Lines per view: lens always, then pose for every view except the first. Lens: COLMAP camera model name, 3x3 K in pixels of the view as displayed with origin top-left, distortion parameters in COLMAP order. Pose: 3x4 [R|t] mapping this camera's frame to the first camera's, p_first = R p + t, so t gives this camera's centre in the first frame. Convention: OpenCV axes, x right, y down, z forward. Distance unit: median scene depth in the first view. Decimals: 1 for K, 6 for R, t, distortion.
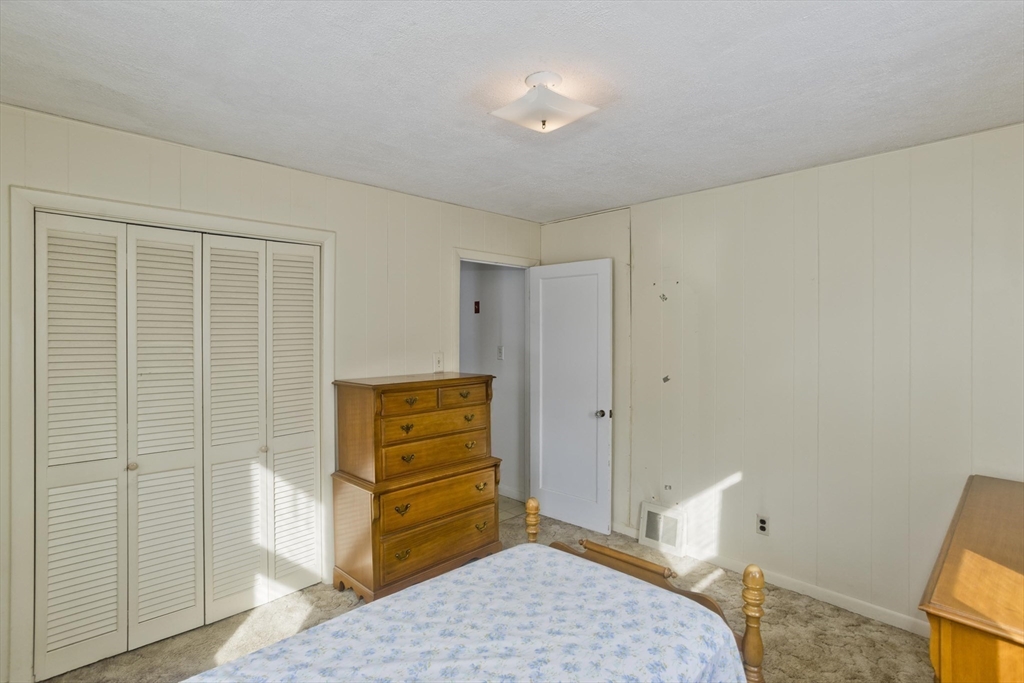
lens RADIAL K [[509.2, 0, 508.0], [0, 509.2, 337.4], [0, 0, 1]] dist [-0.023542, 0.001808]
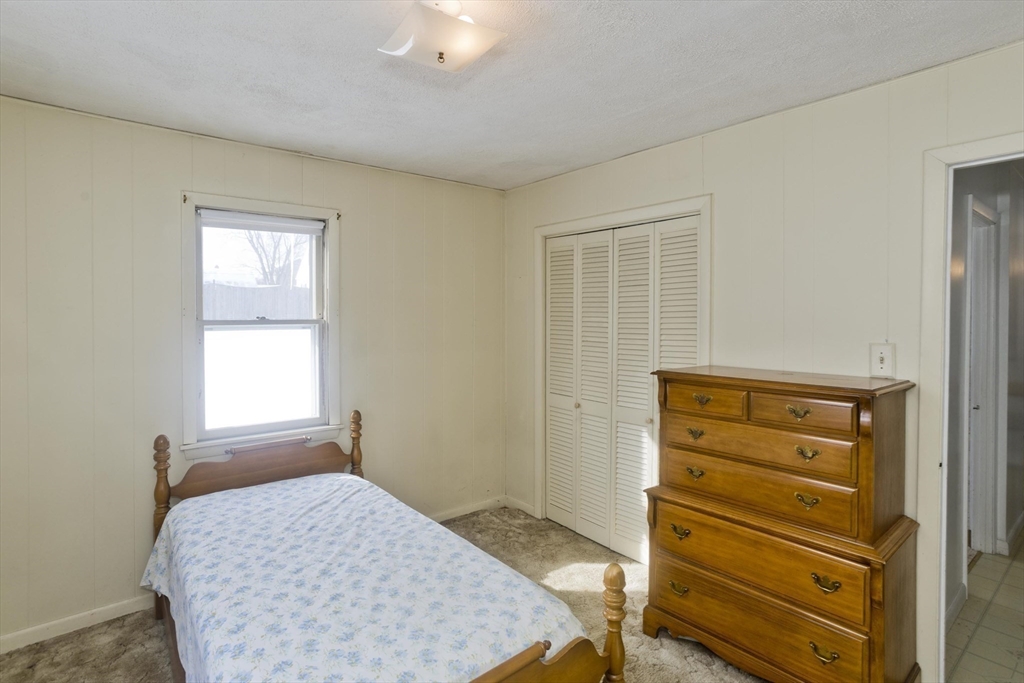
lens RADIAL K [[509.2, 0, 508.8], [0, 509.2, 332.1], [0, 0, 1]] dist [-0.023542, 0.001808]
pose [[-0.092280, 0.032911, -0.995189, 0.641977], [-0.007407, 0.999403, 0.033737, 0.001752], [0.995706, 0.010484, -0.091981, 0.863148]]
